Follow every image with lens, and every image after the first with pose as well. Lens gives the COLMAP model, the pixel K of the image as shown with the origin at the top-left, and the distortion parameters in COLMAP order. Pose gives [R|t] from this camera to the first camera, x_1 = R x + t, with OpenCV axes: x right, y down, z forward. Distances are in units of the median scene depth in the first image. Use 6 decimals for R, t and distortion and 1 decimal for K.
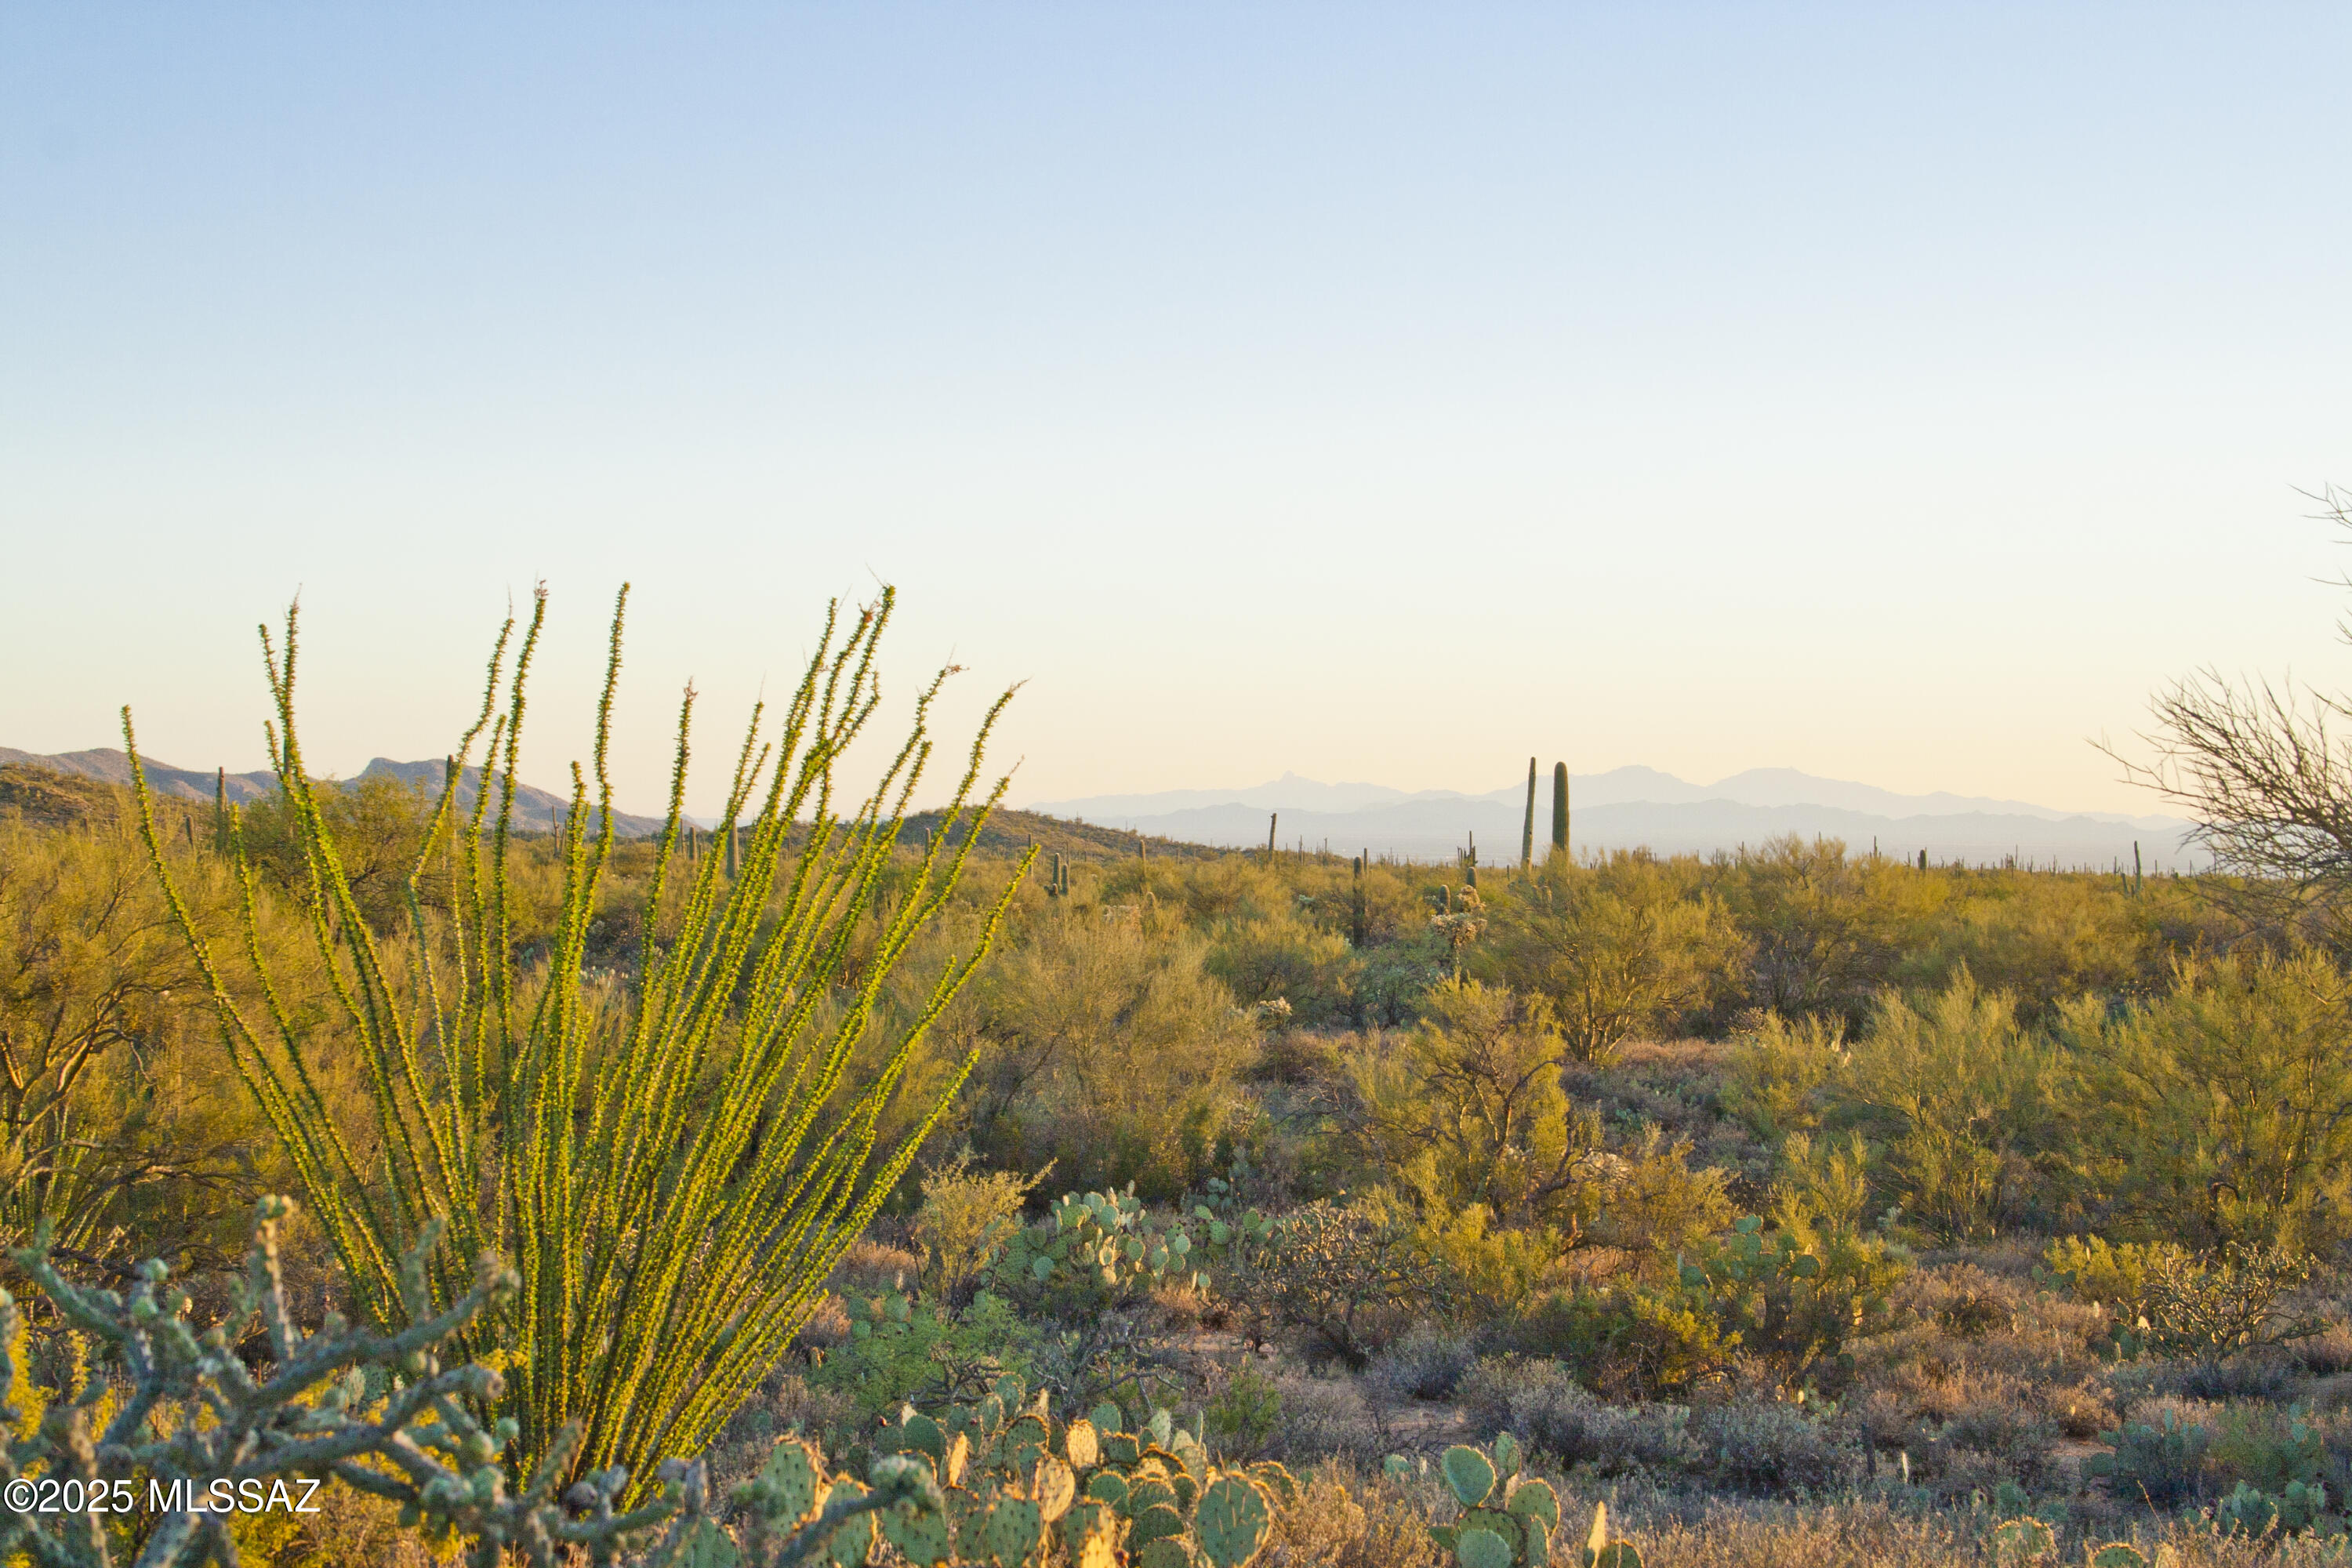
lens RADIAL K [[4318.5, 0, 1176.0], [0, 4318.5, 784.0], [0, 0, 1]] dist [-0.001979, 0.087029]
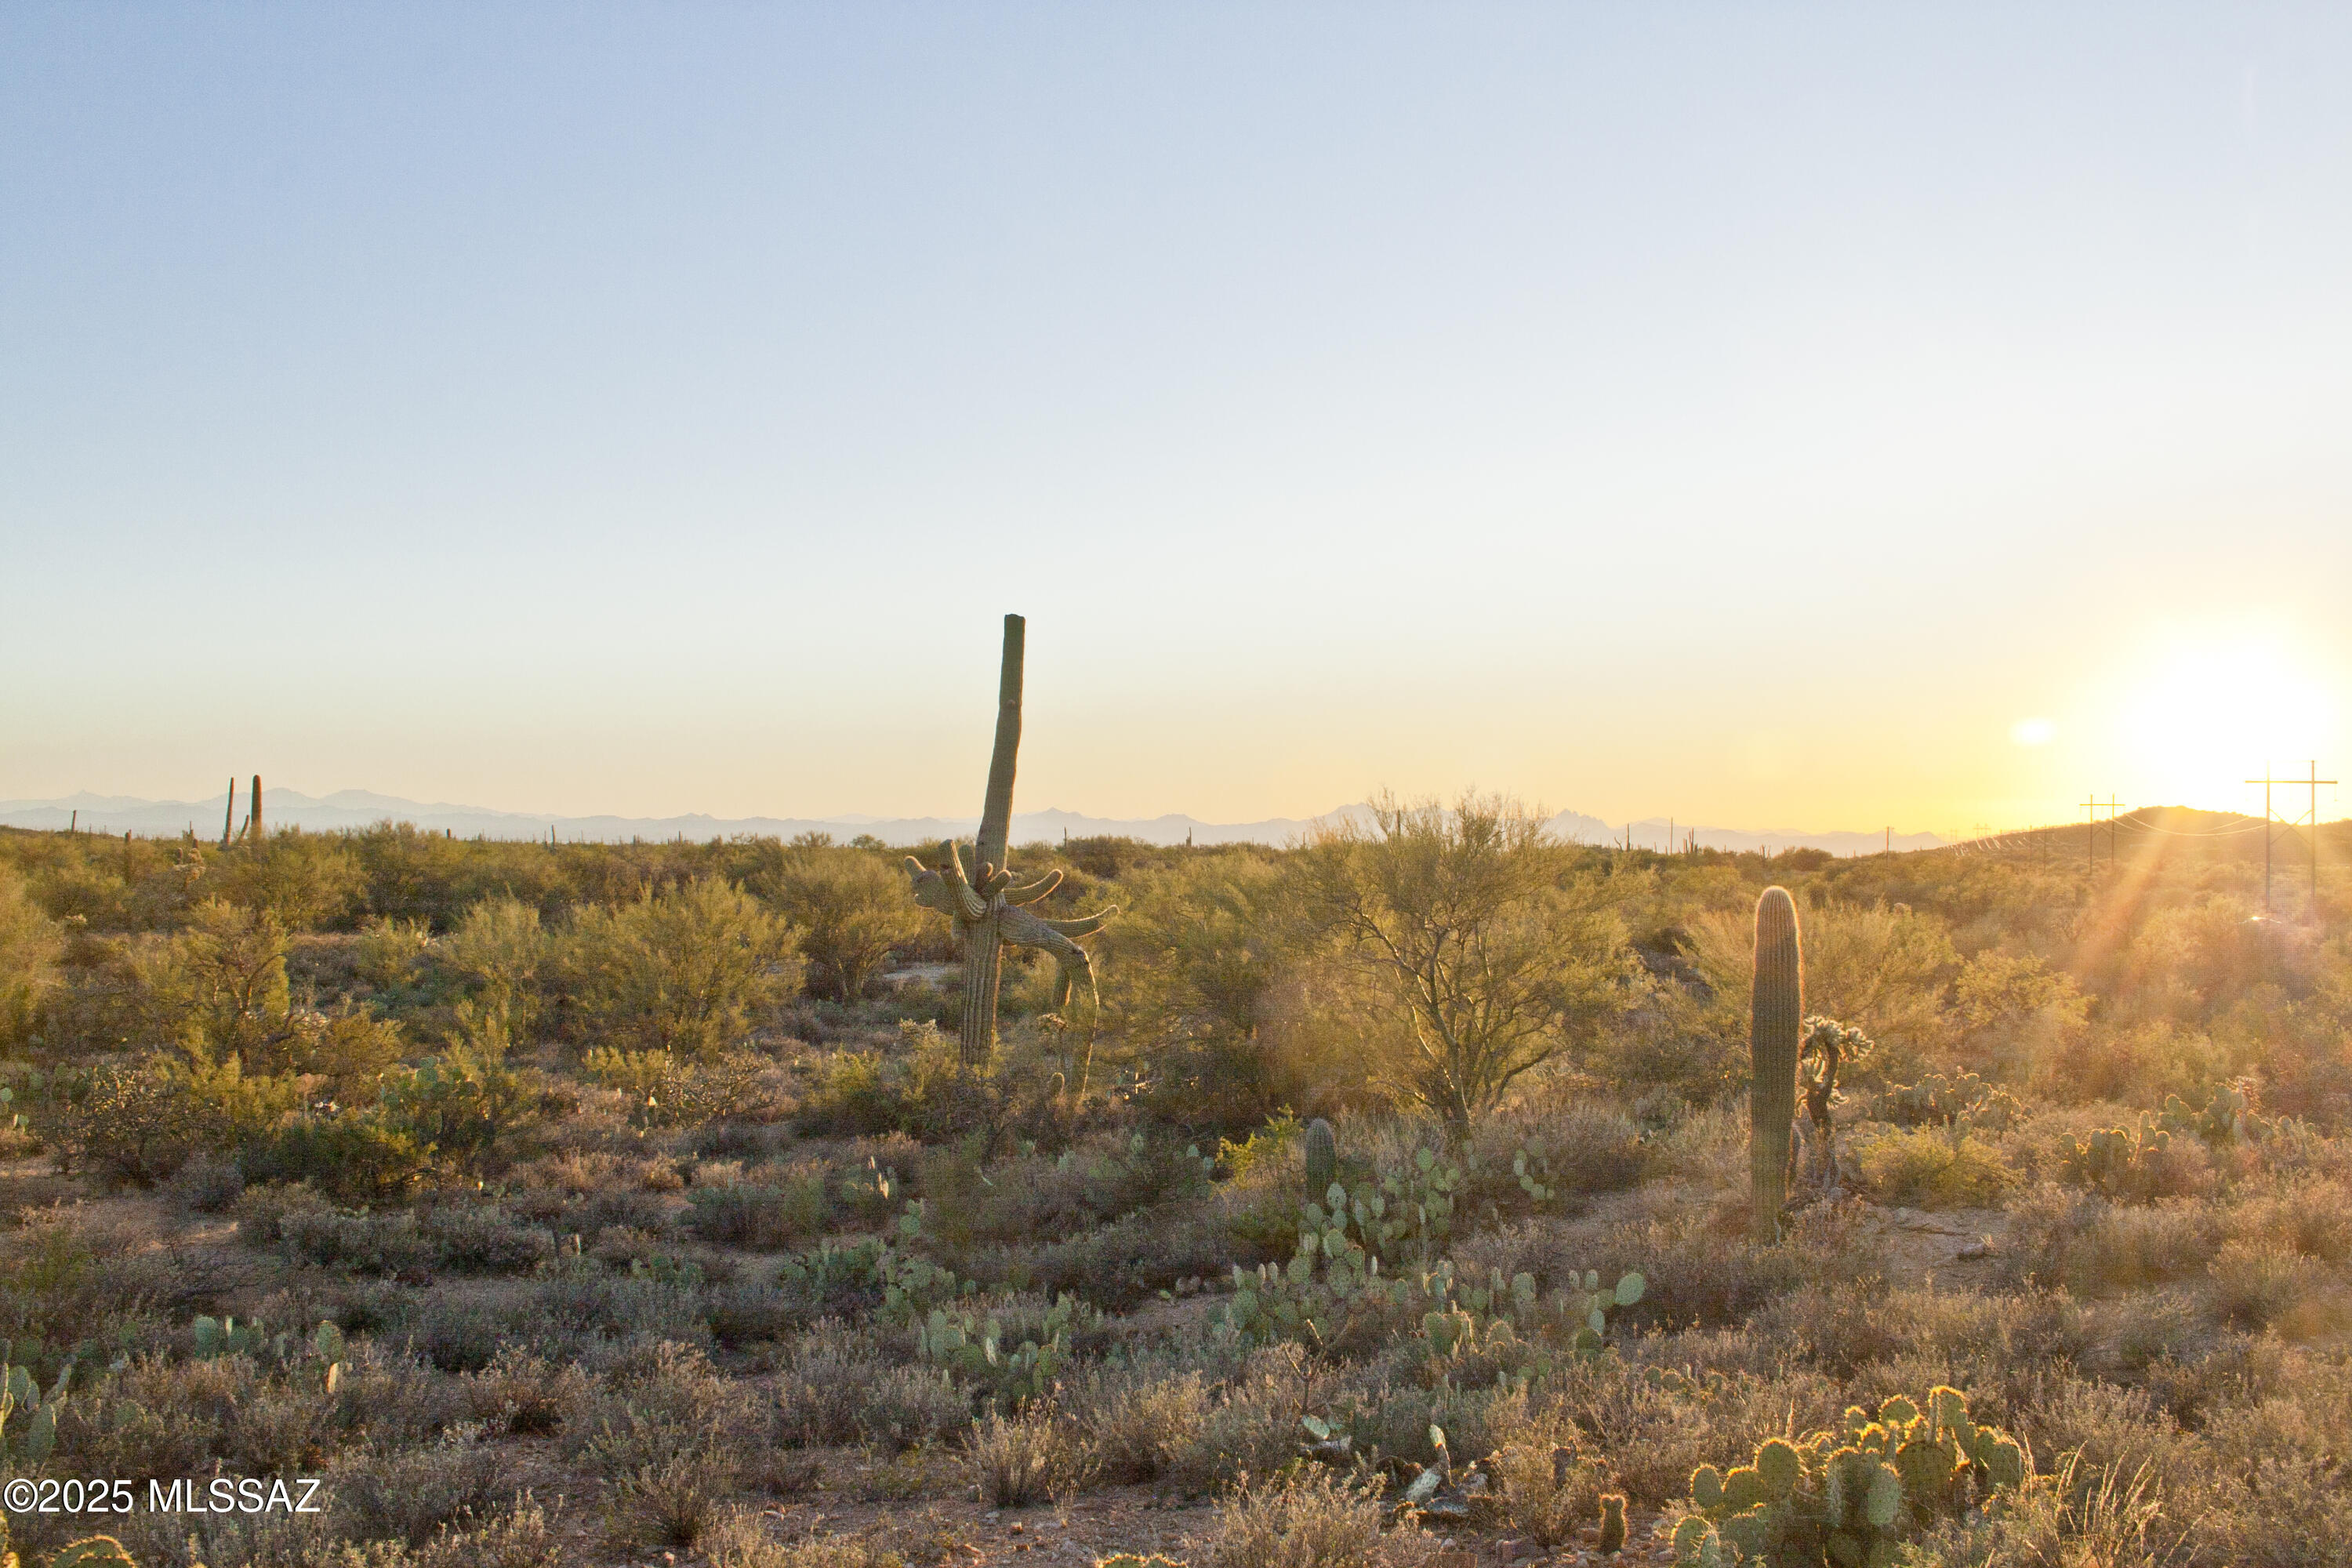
lens RADIAL K [[2049.0, 0, 1176.0], [0, 2049.0, 784.0], [0, 0, 1]] dist [-0.163021, 0.156426]
pose [[0.862055, 0.006253, 0.506776, 0.003314], [-0.001719, 0.999954, -0.009416, 0.008842], [-0.506812, 0.007246, 0.862026, 0.197802]]
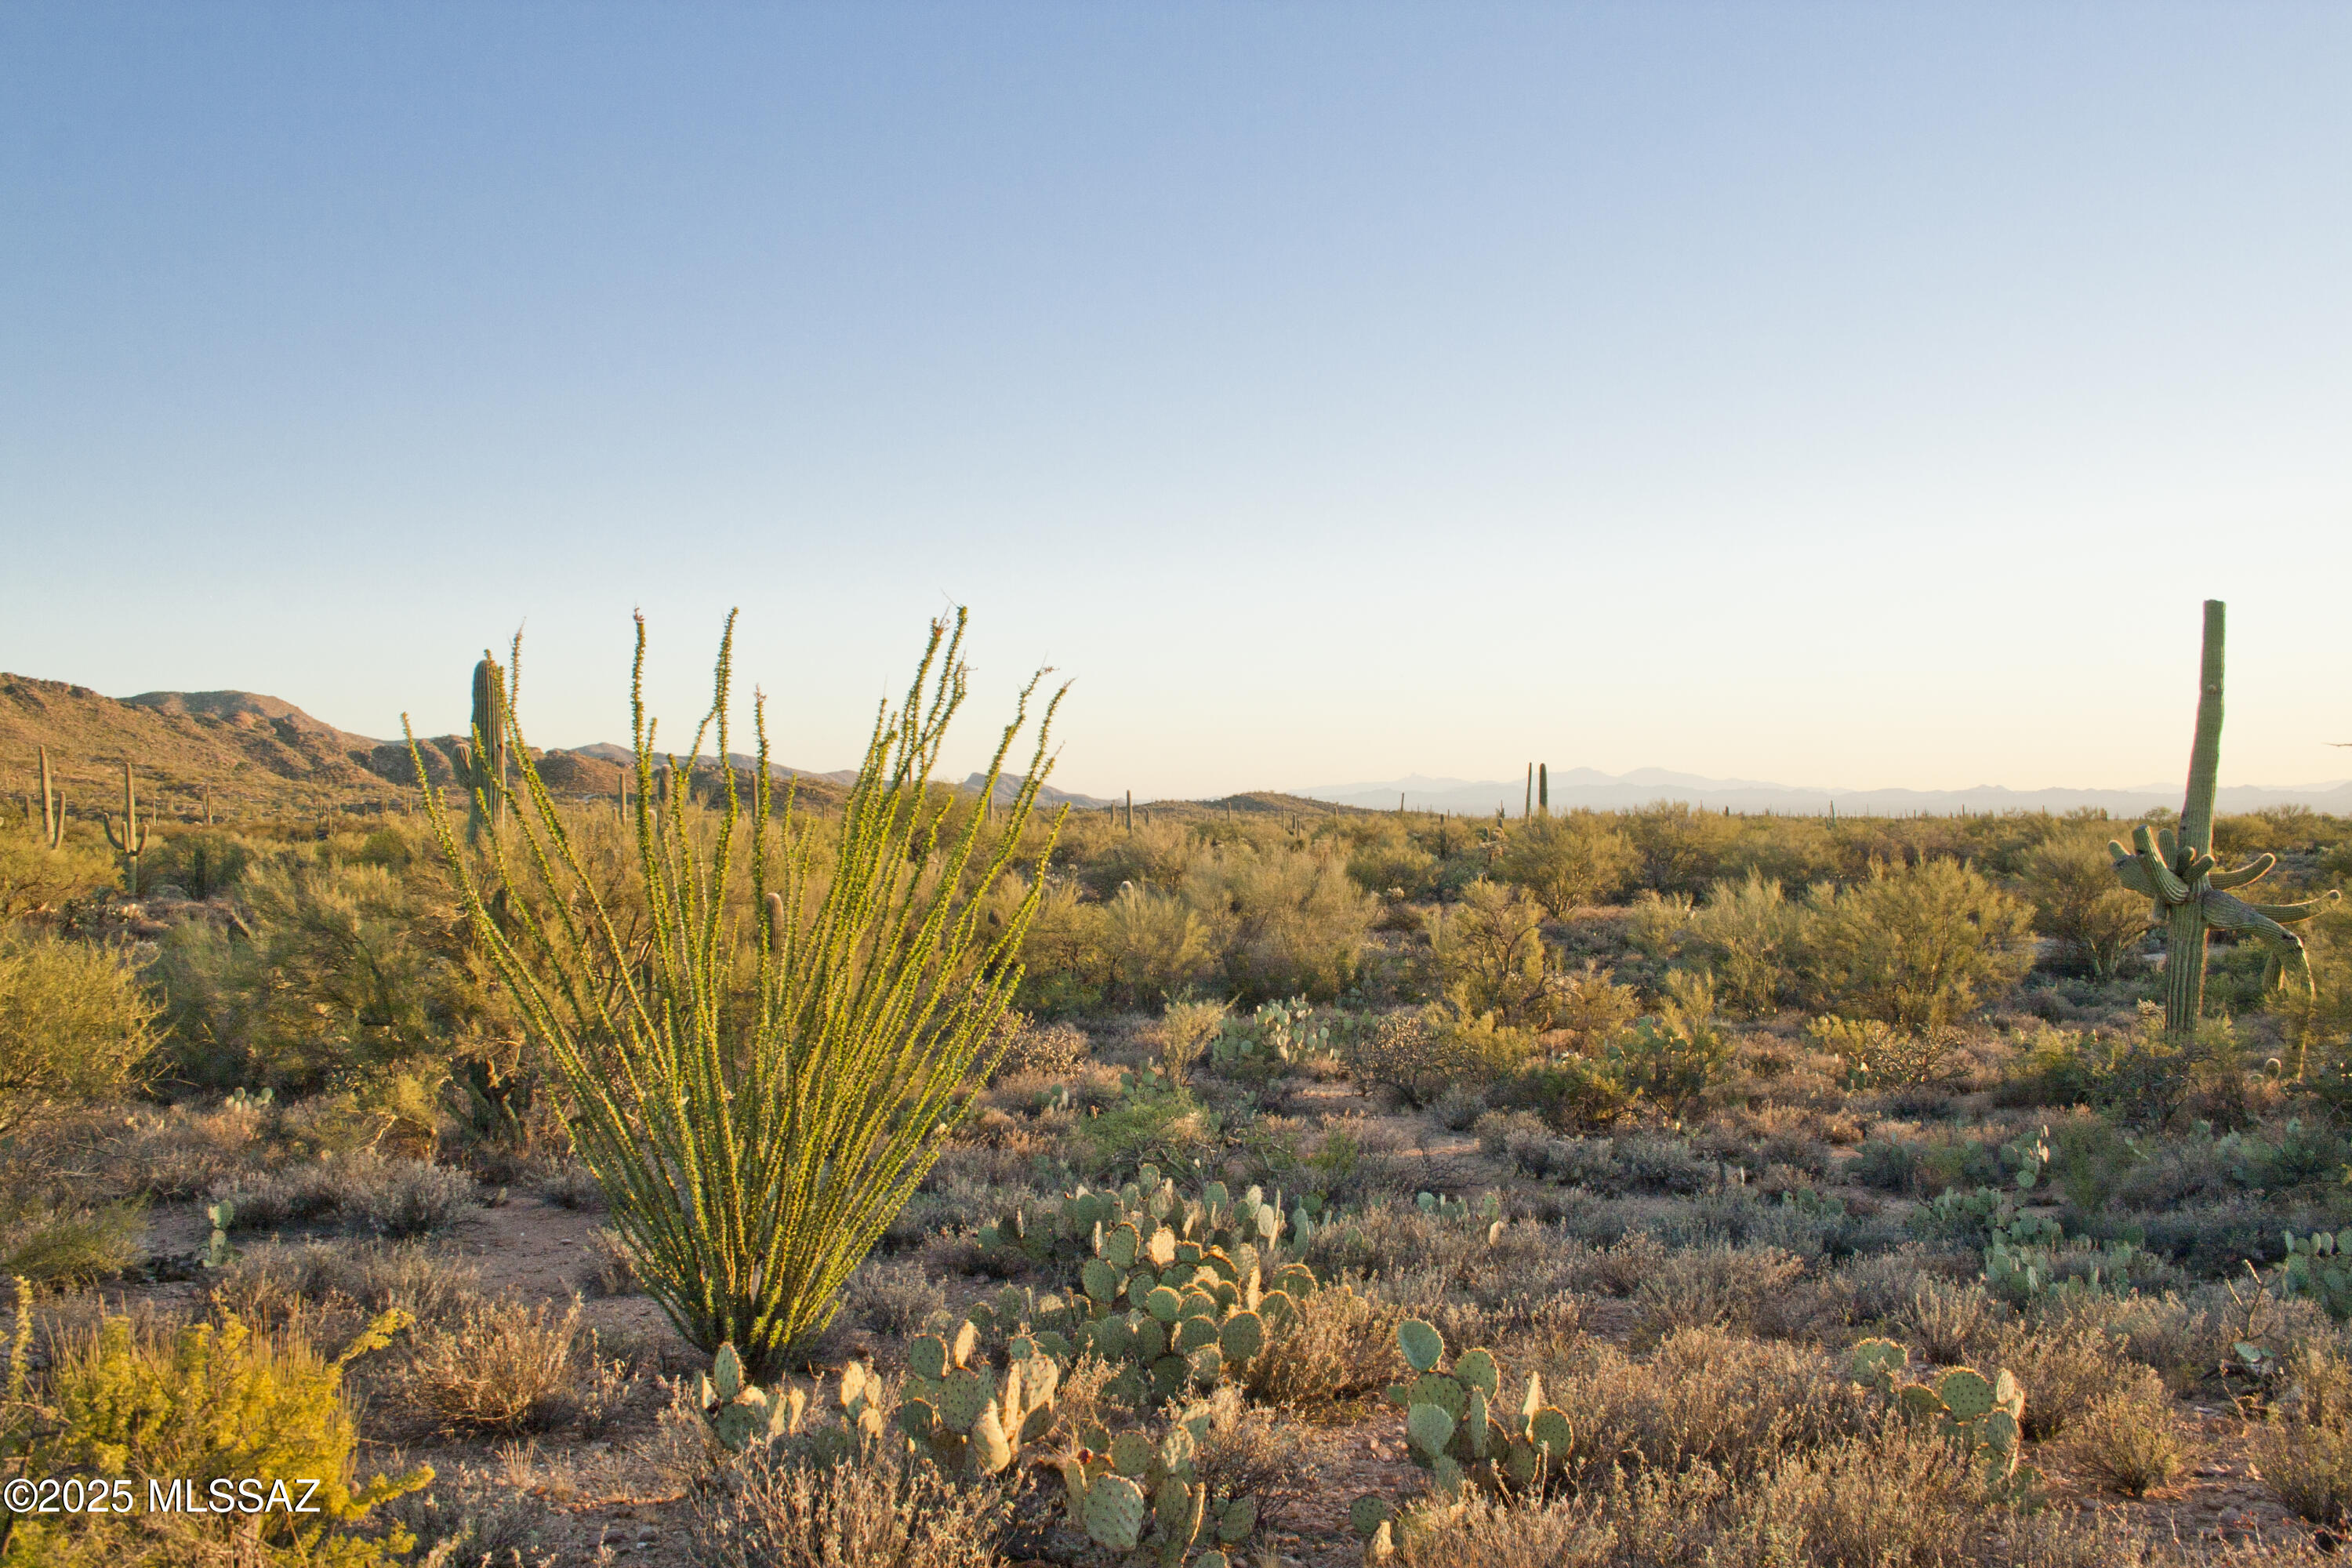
lens RADIAL K [[2049.0, 0, 1176.0], [0, 2049.0, 784.0], [0, 0, 1]] dist [-0.163021, 0.156426]
pose [[0.995692, -0.014462, -0.091589, 0.014421], [0.014564, 0.999894, 0.000449, 0.002205], [0.091573, -0.001781, 0.995797, 0.120501]]
